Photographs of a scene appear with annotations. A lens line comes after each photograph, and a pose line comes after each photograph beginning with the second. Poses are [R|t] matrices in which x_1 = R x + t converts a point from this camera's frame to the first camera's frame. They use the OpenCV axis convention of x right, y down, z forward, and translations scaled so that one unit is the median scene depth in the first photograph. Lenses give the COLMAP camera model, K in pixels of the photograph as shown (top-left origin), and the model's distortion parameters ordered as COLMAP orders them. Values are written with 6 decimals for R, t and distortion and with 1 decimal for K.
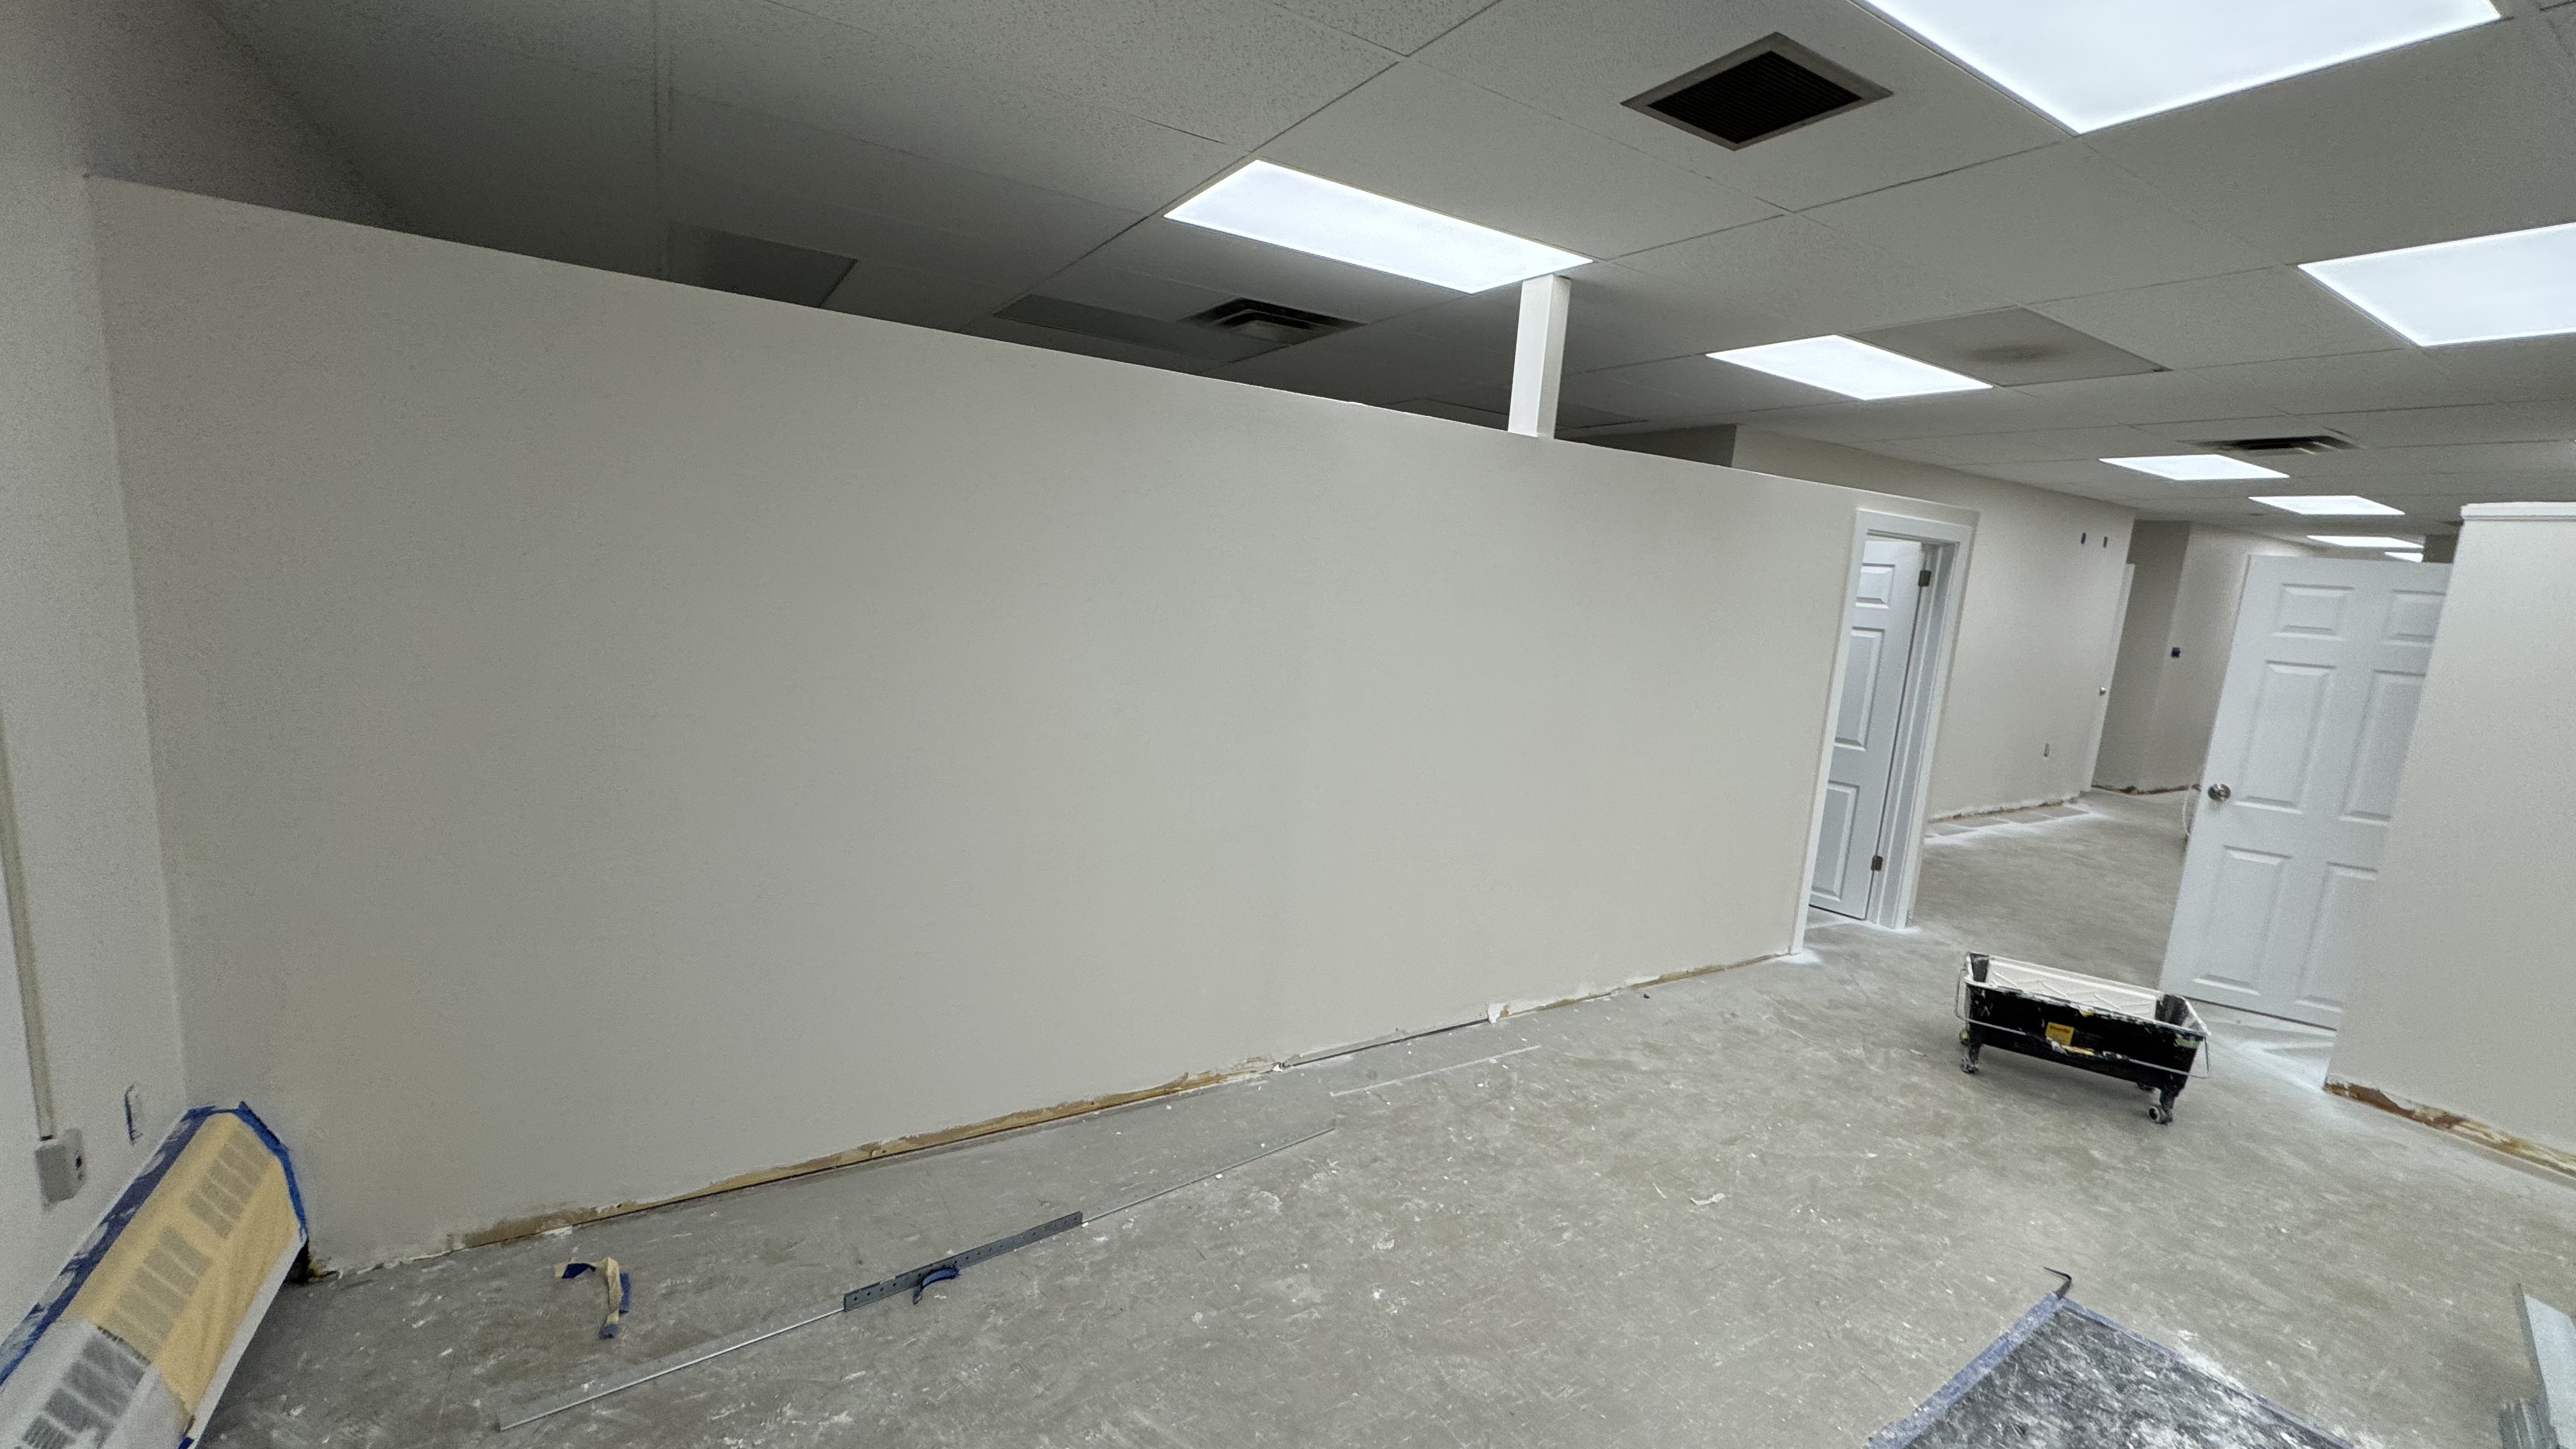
lens RADIAL K [[1022.8, 0, 1288.0], [0, 1022.8, 724.5], [0, 0, 1]] dist [-0.001164, -0.000245]
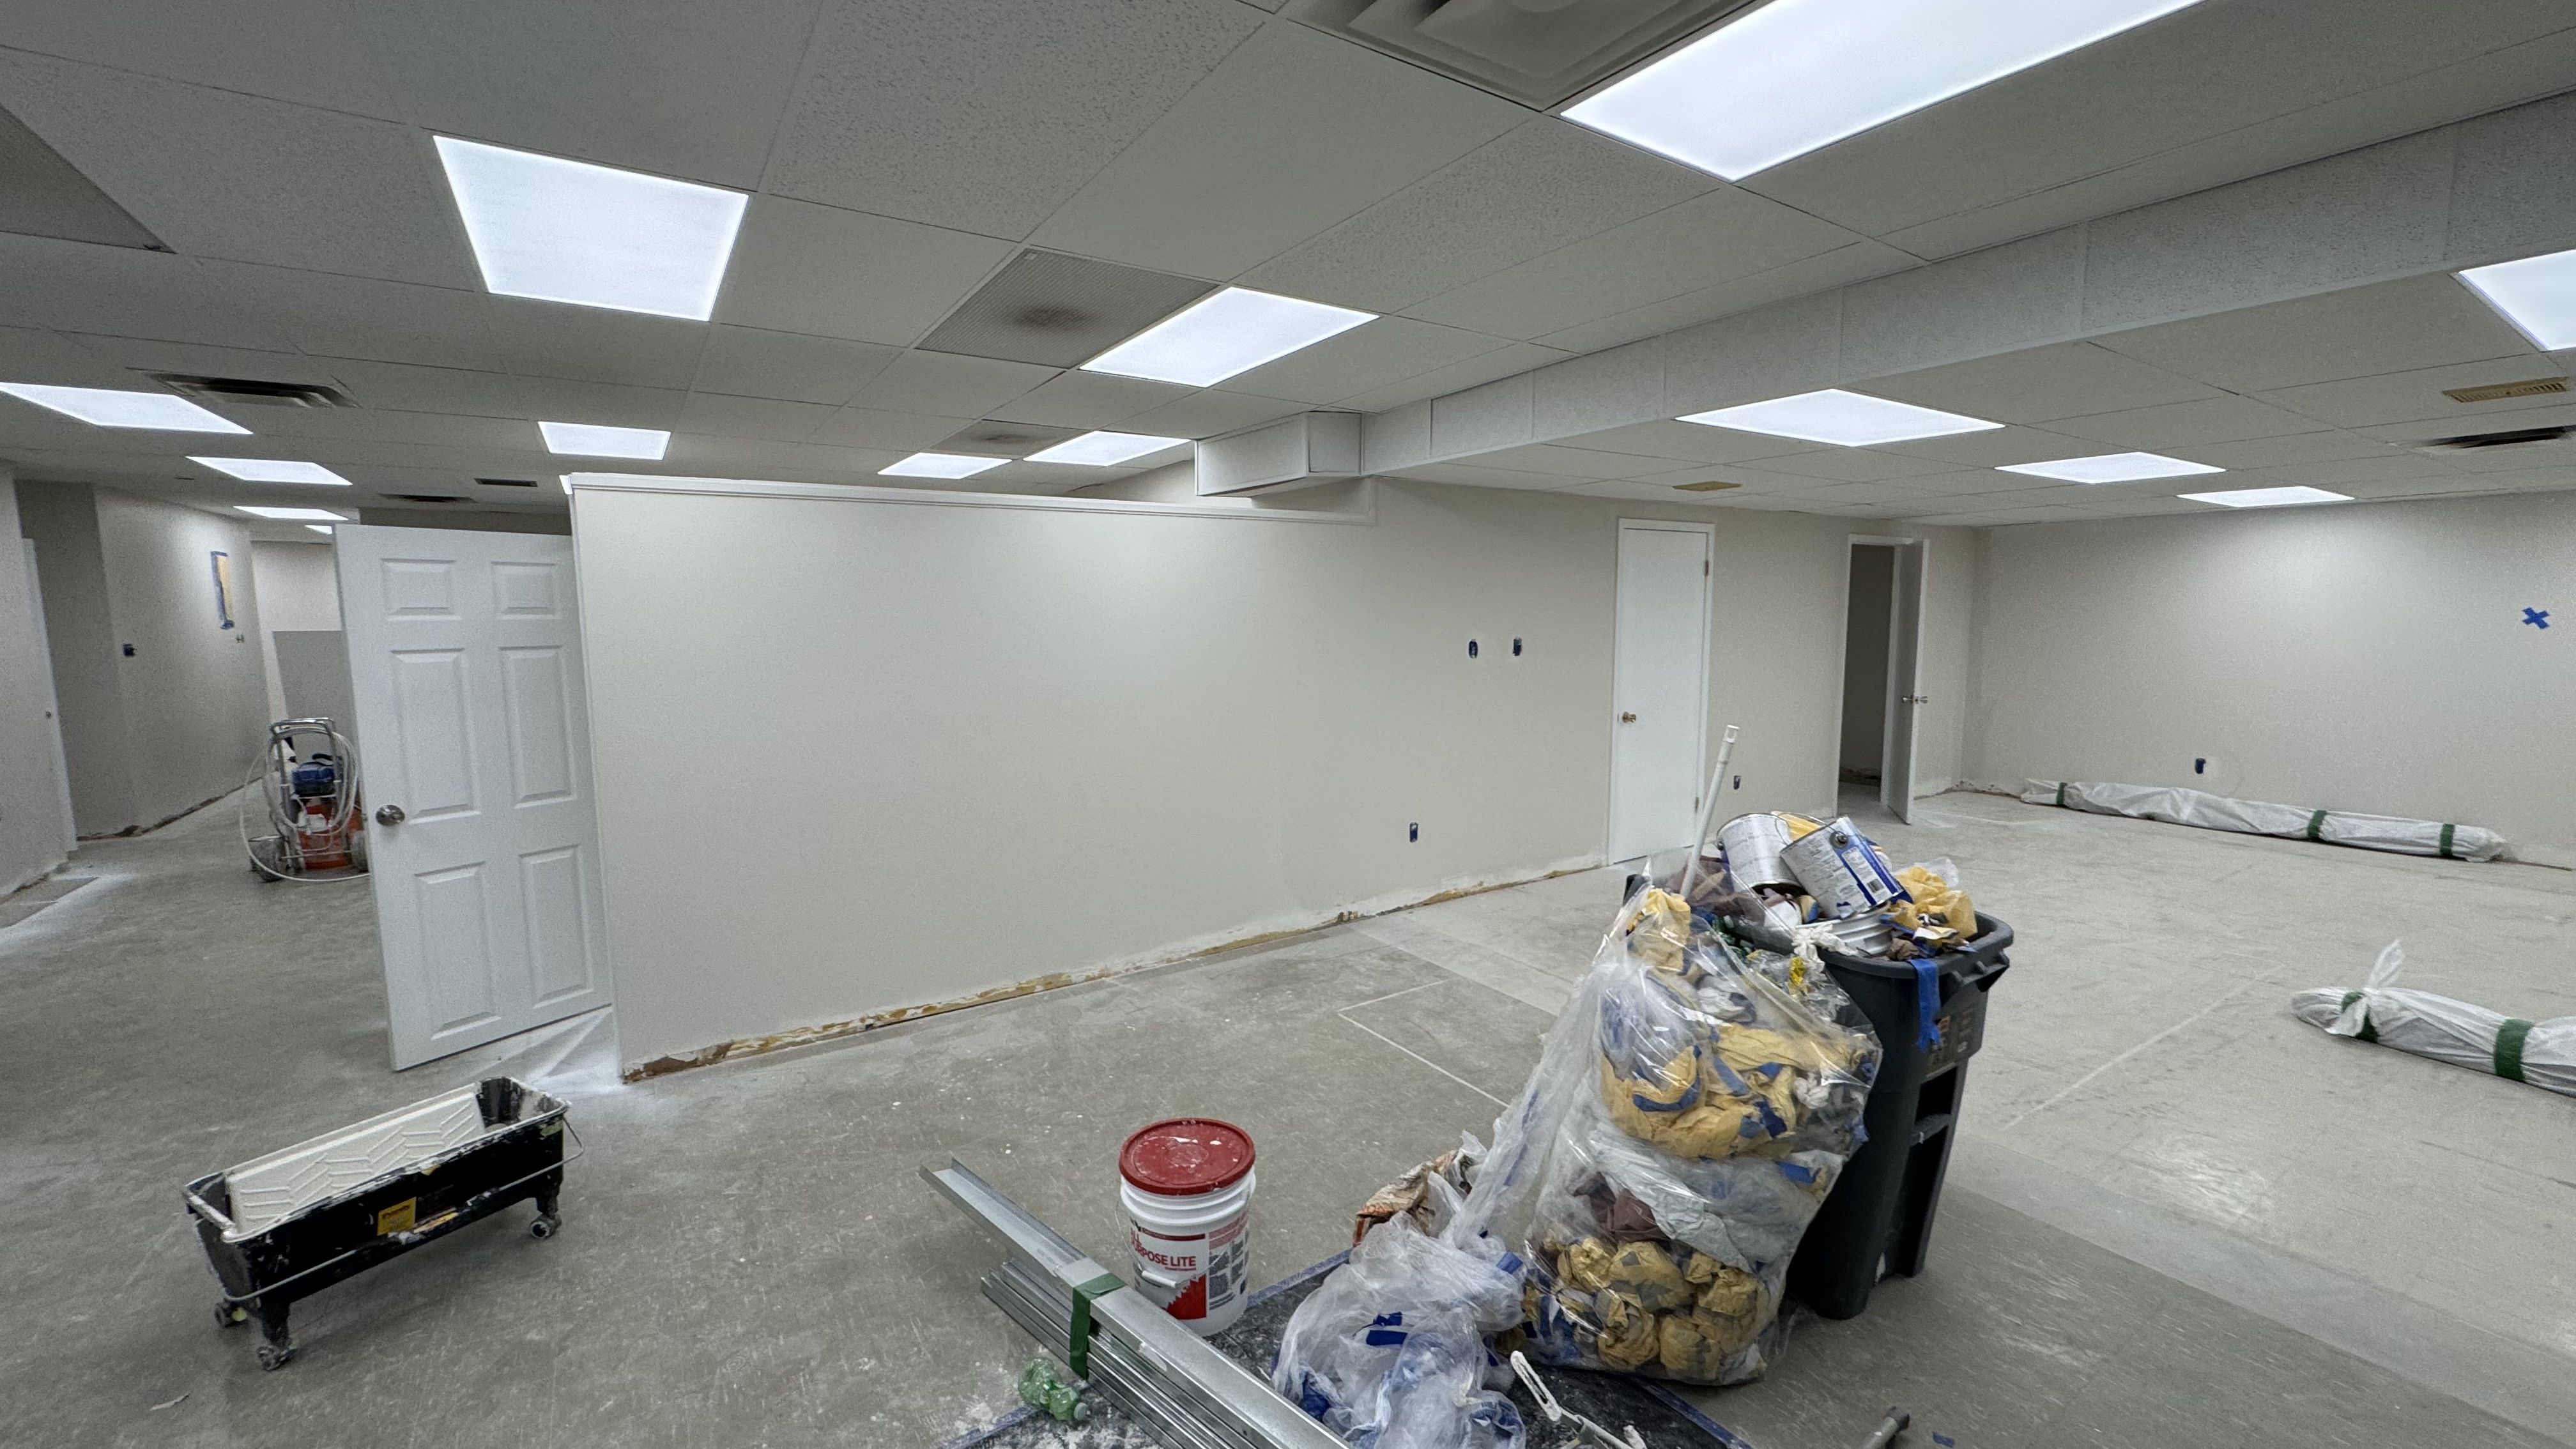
lens RADIAL K [[1022.8, 0, 1288.0], [0, 1022.8, 724.5], [0, 0, 1]] dist [-0.001164, -0.000245]
pose [[-0.043252, -0.185427, 0.981706, 0.108959], [0.161507, 0.968403, 0.190030, -0.052787], [-0.985923, 0.166772, -0.011937, 0.347983]]
